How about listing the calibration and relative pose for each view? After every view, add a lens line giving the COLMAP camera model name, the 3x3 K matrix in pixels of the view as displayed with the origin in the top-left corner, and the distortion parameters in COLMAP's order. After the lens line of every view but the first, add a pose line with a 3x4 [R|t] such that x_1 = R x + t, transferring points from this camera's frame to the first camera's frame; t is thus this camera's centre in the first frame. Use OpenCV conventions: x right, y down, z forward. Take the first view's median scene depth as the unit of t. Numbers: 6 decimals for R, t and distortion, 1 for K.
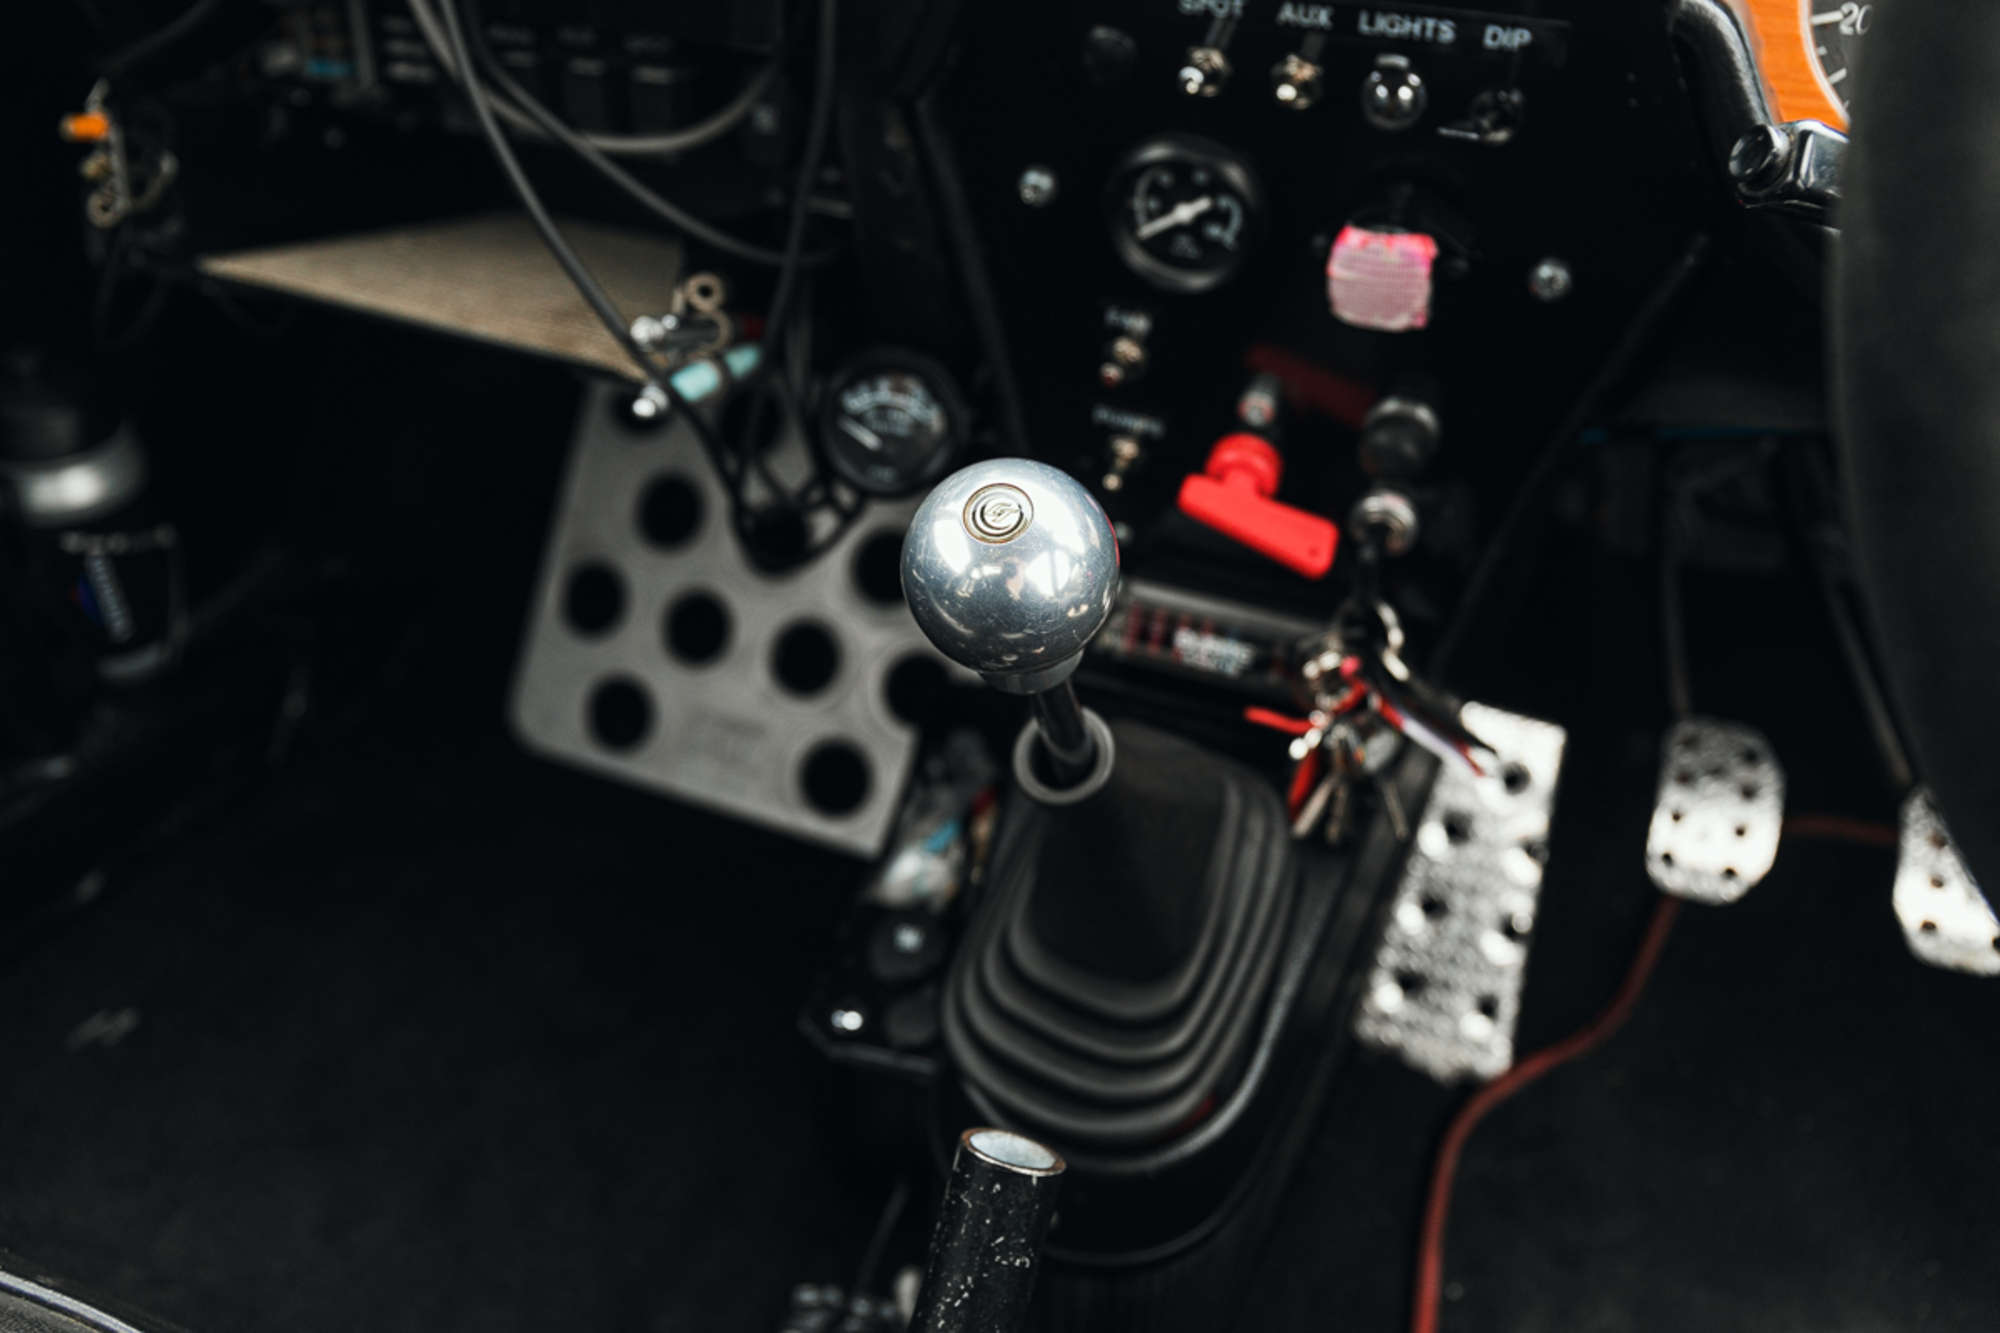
lens RADIAL K [[1501.4, 0, 996.1], [0, 1501.4, 657.8], [0, 0, 1]] dist [-0.001763, 0.009569]
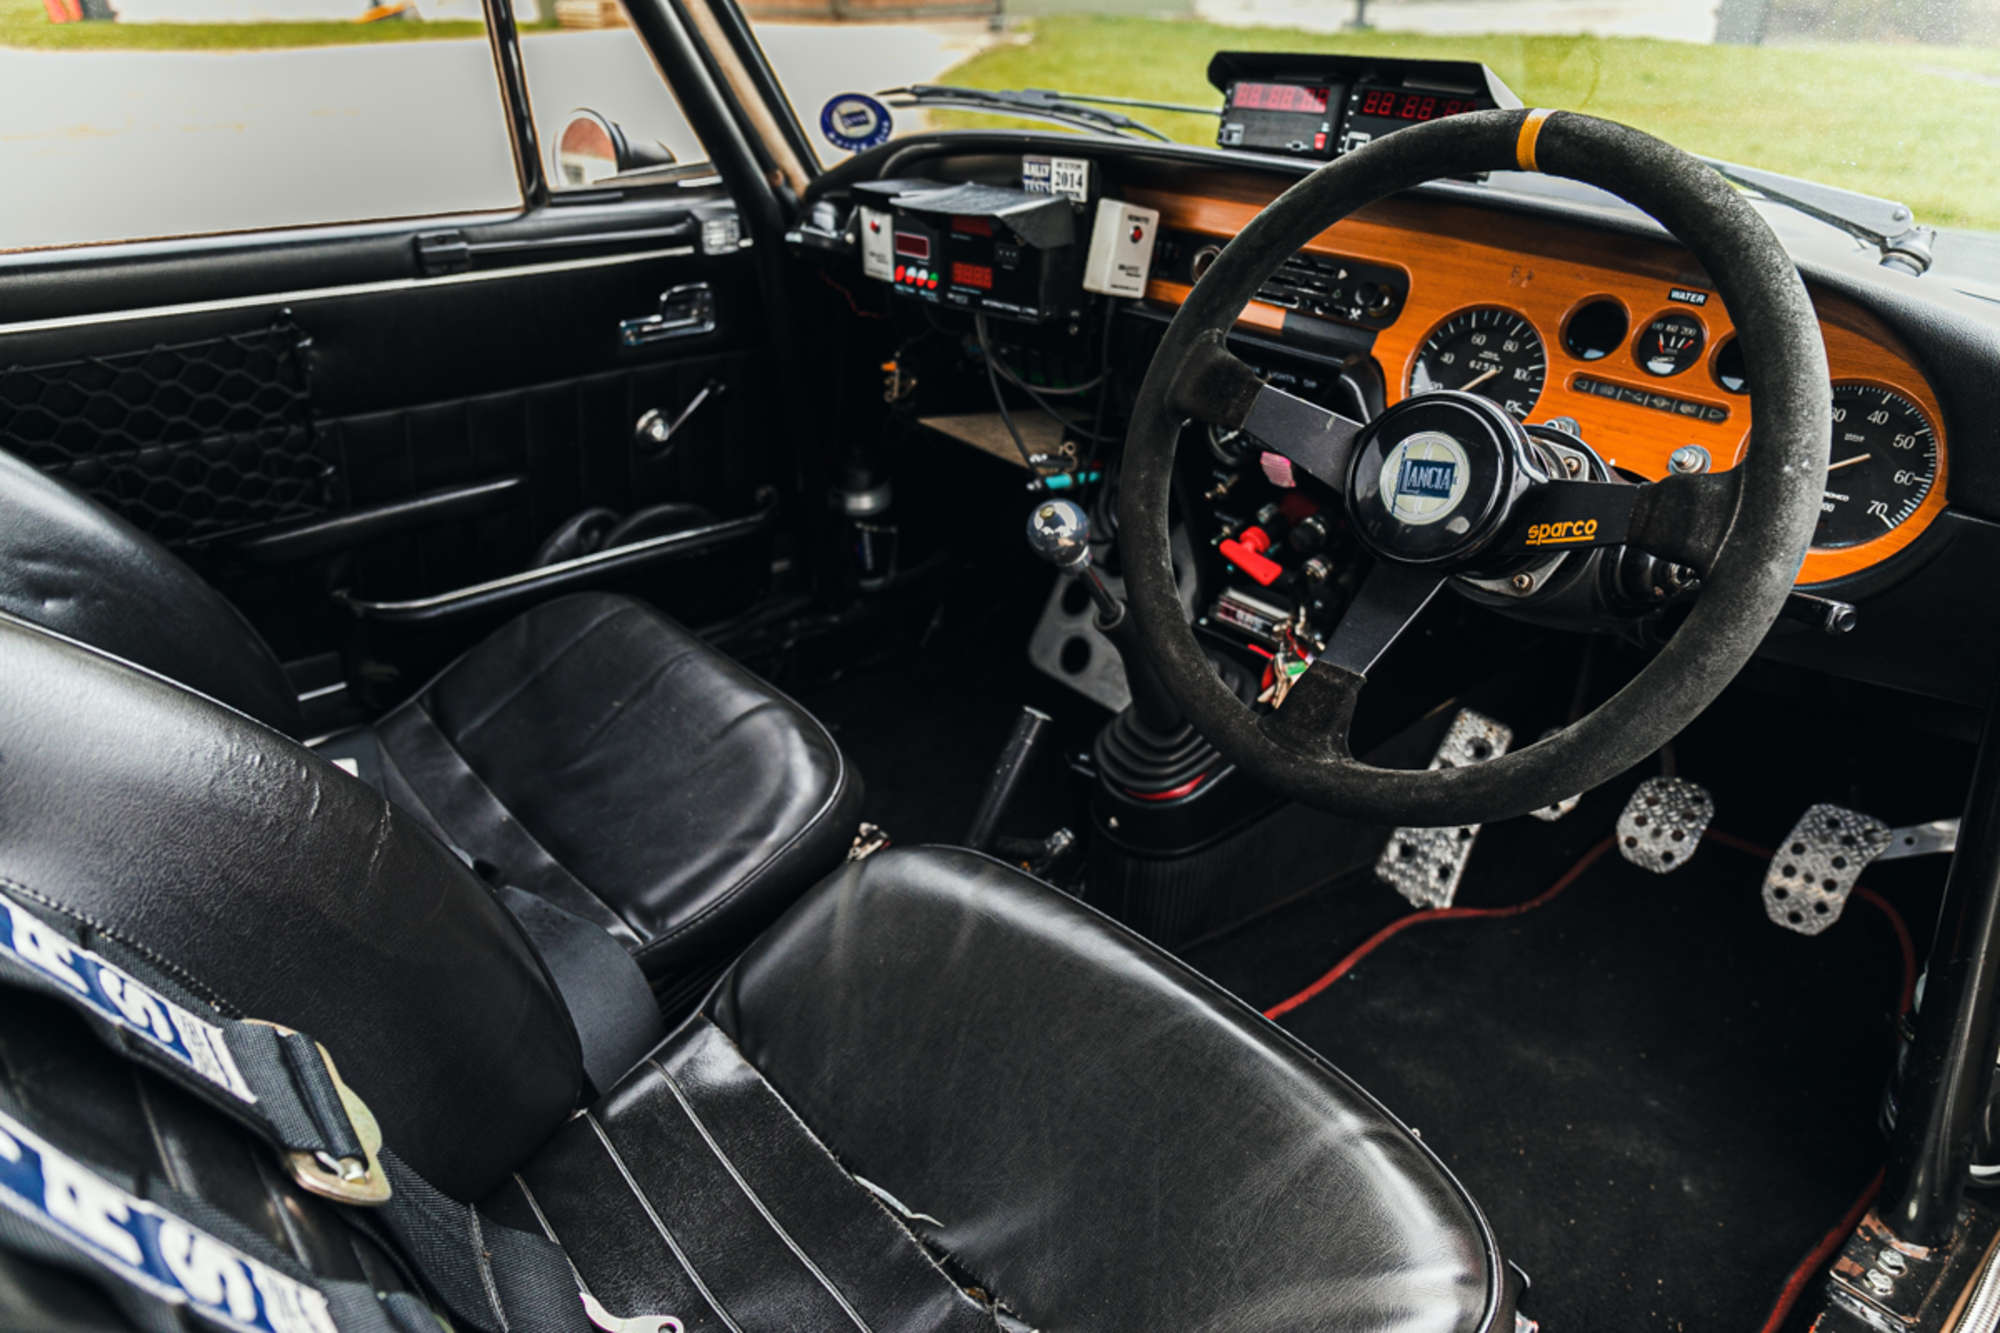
lens RADIAL K [[1355.9, 0, 1003.7], [0, 1355.9, 655.7], [0, 0, 1]] dist [0.018740, 0.004065]
pose [[0.871746, 0.166863, -0.460669, 0.840499], [-0.208817, 0.977085, -0.041235, 0.226654], [0.443232, 0.132142, 0.886614, -1.075760]]
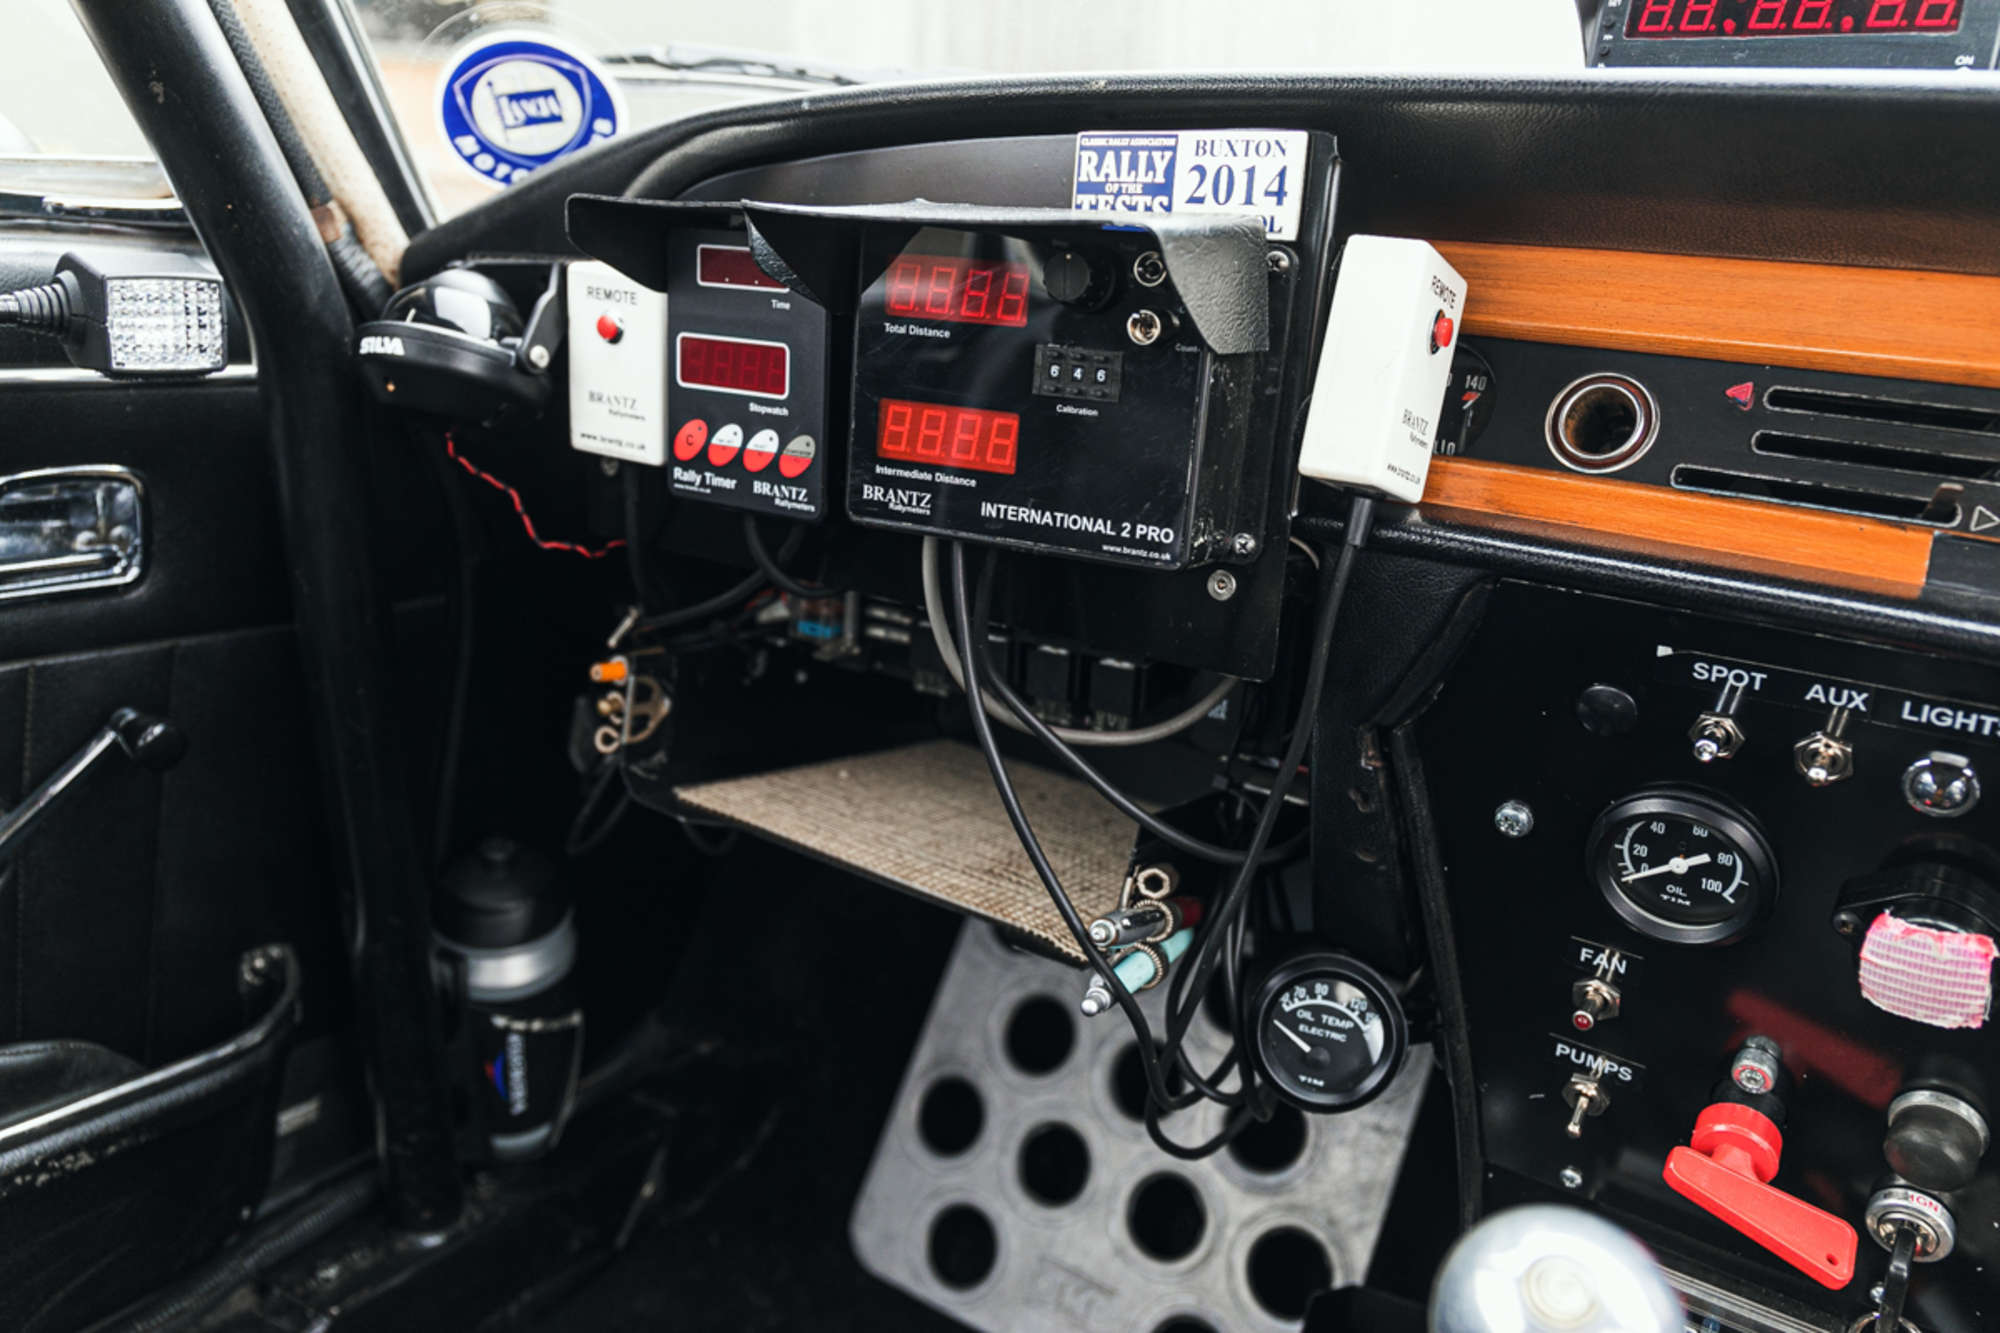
lens RADIAL K [[1501.4, 0, 994.3], [0, 1501.4, 647.9], [0, 0, 1]] dist [-0.001763, 0.009569]
pose [[0.976039, 0.067913, -0.206724, -0.100978], [-0.125674, 0.951509, -0.280778, -0.098056], [0.177632, 0.300030, 0.937245, -0.005089]]
